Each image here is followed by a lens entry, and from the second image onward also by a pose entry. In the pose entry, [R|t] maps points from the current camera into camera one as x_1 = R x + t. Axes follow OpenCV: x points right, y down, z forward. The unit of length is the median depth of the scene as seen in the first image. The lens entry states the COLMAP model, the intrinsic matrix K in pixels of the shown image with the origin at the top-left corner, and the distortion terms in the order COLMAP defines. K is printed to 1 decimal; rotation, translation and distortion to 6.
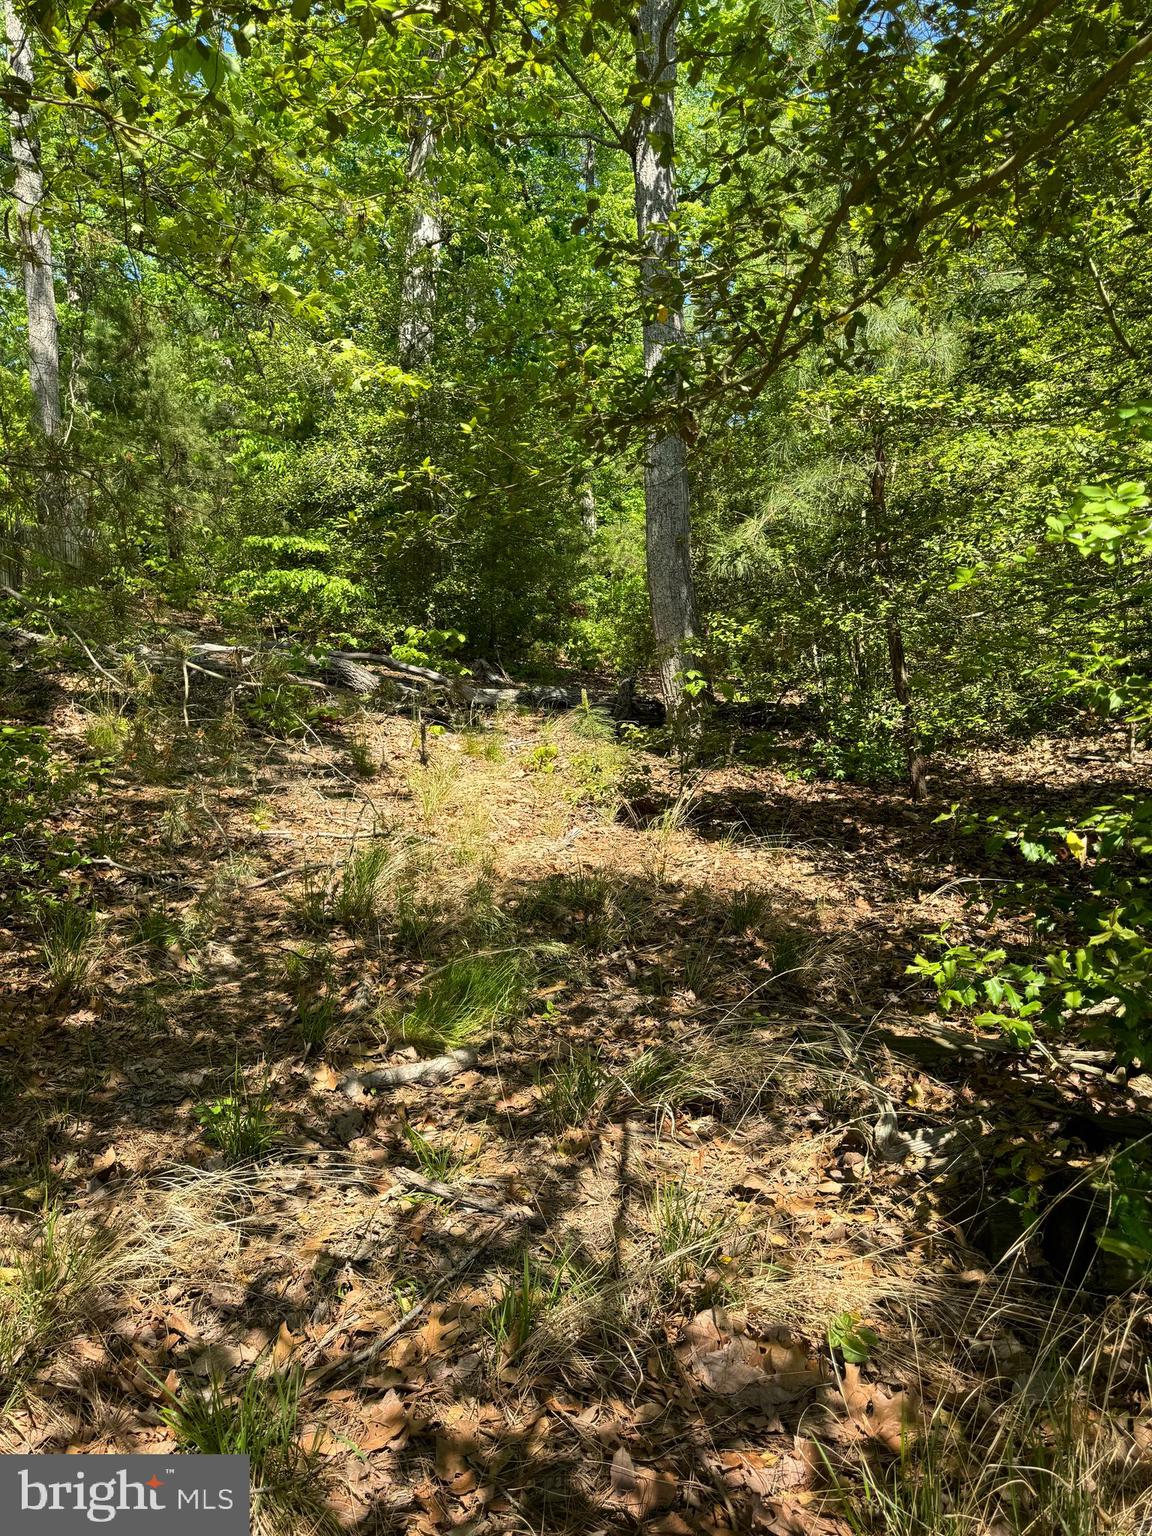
lens RADIAL K [[1082.6, 0, 577.0], [0, 1082.6, 763.5], [0, 0, 1]] dist [0.161088, -0.338722]
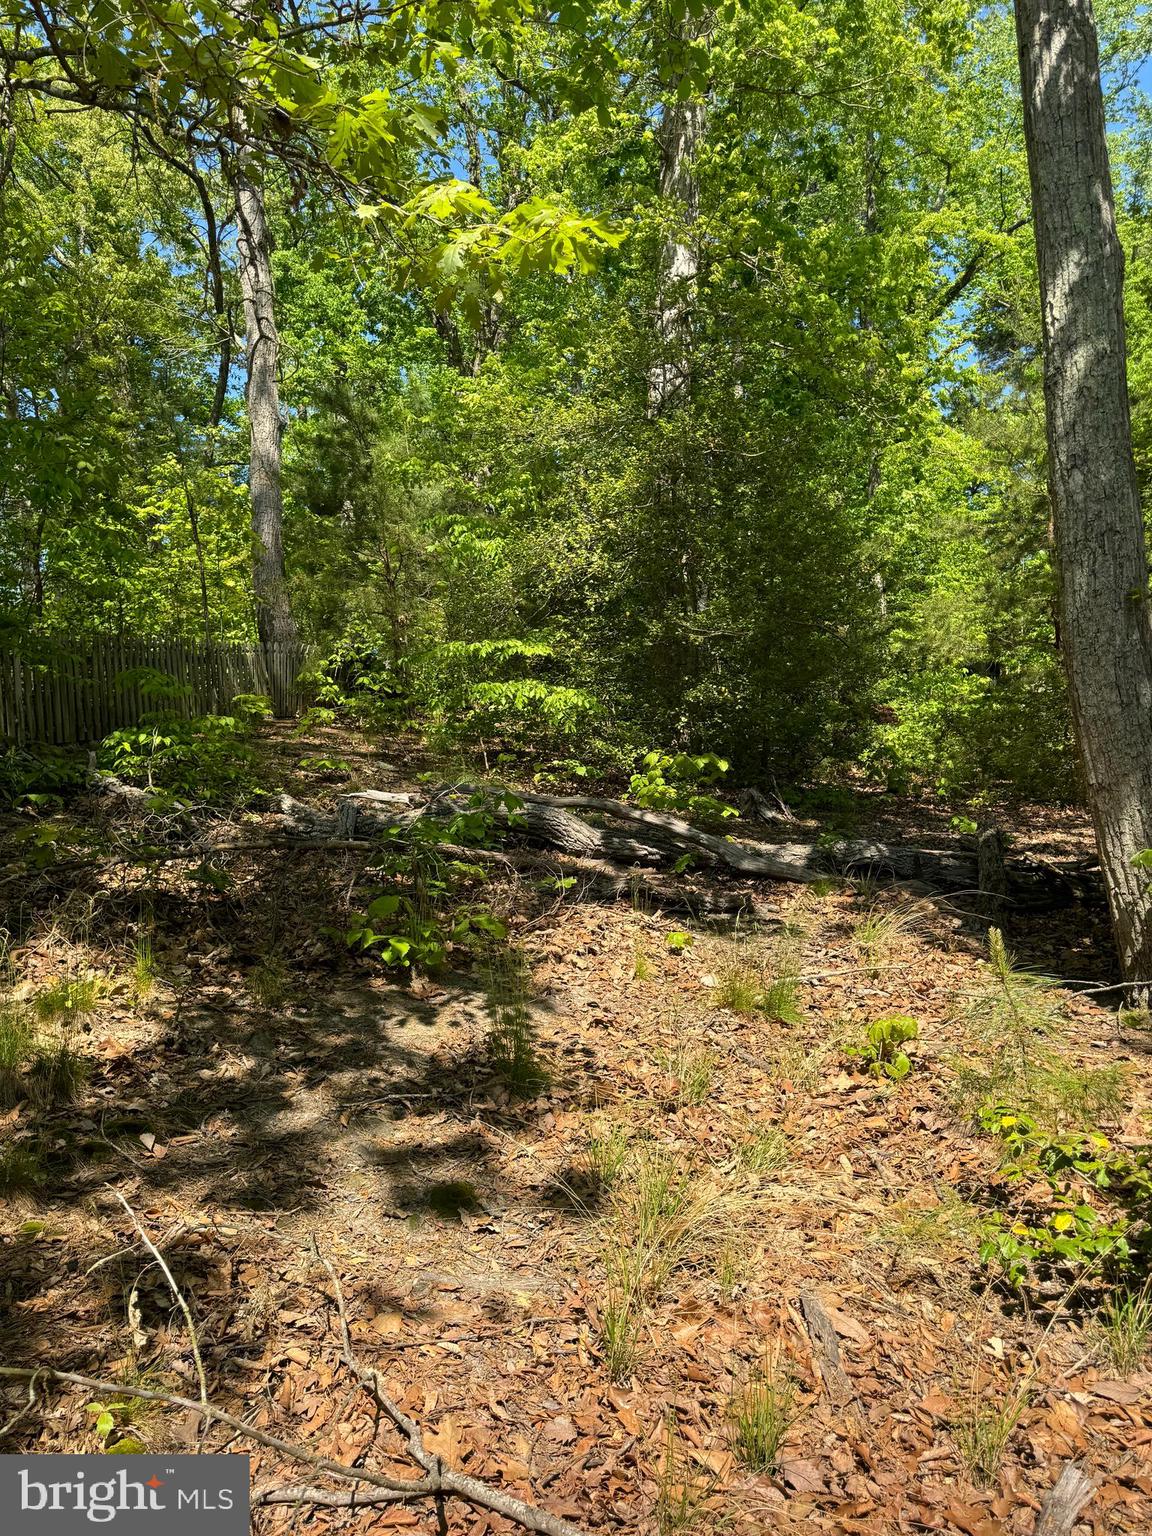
lens RADIAL K [[1082.6, 0, 577.0], [0, 1082.6, 763.5], [0, 0, 1]] dist [0.161088, -0.338722]
pose [[0.969733, -0.022406, -0.243137, -0.024864], [0.000464, 0.995948, -0.089931, -0.049672], [0.244167, 0.087097, 0.965814, 0.275155]]
